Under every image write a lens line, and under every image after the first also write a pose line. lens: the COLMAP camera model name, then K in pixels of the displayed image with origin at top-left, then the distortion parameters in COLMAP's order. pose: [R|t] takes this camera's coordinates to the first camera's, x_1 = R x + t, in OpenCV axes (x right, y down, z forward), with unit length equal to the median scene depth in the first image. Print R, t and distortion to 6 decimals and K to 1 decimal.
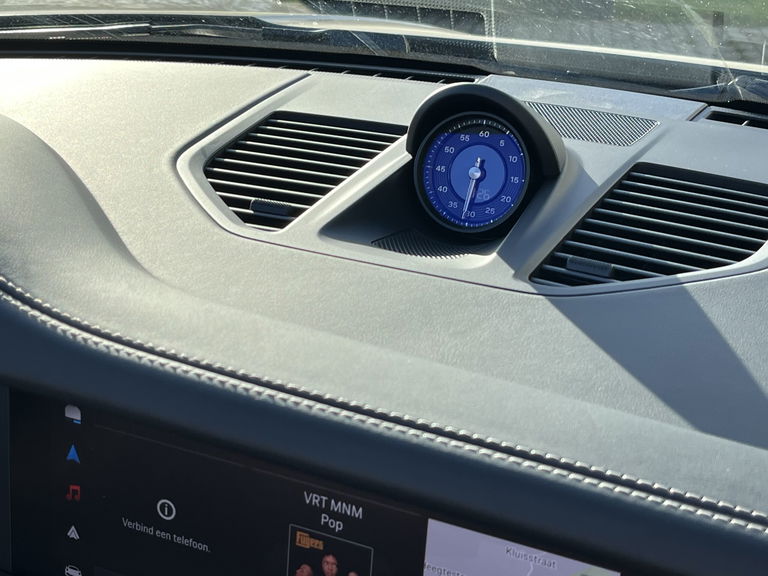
lens RADIAL K [[1171.6, 0, 383.6], [0, 1171.6, 286.5], [0, 0, 1]] dist [0.061215, 0.000000]
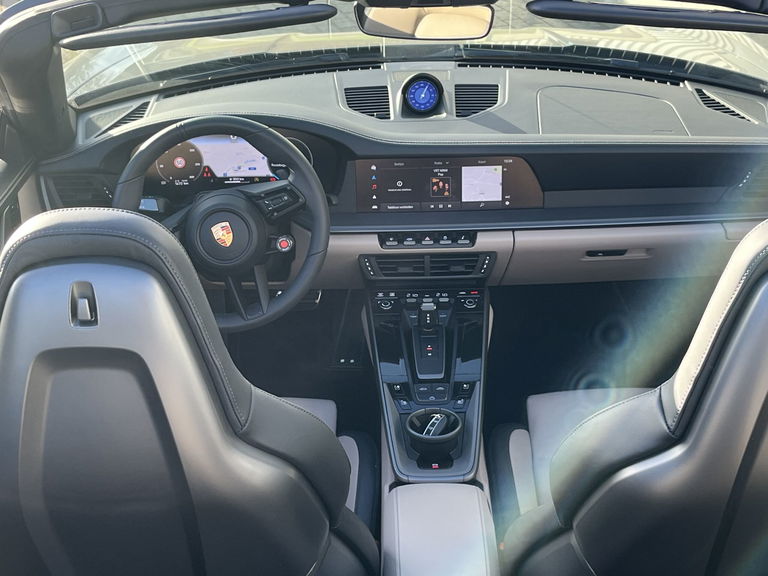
lens RADIAL K [[1171.6, 0, 384.0], [0, 1171.6, 288.7], [0, 0, 1]] dist [0.061215, 0.000000]
pose [[0.902600, -0.244066, 0.354605, -1.769840], [0.211893, 0.968934, 0.127548, -0.002923], [-0.374719, -0.039987, 0.926276, -2.875459]]
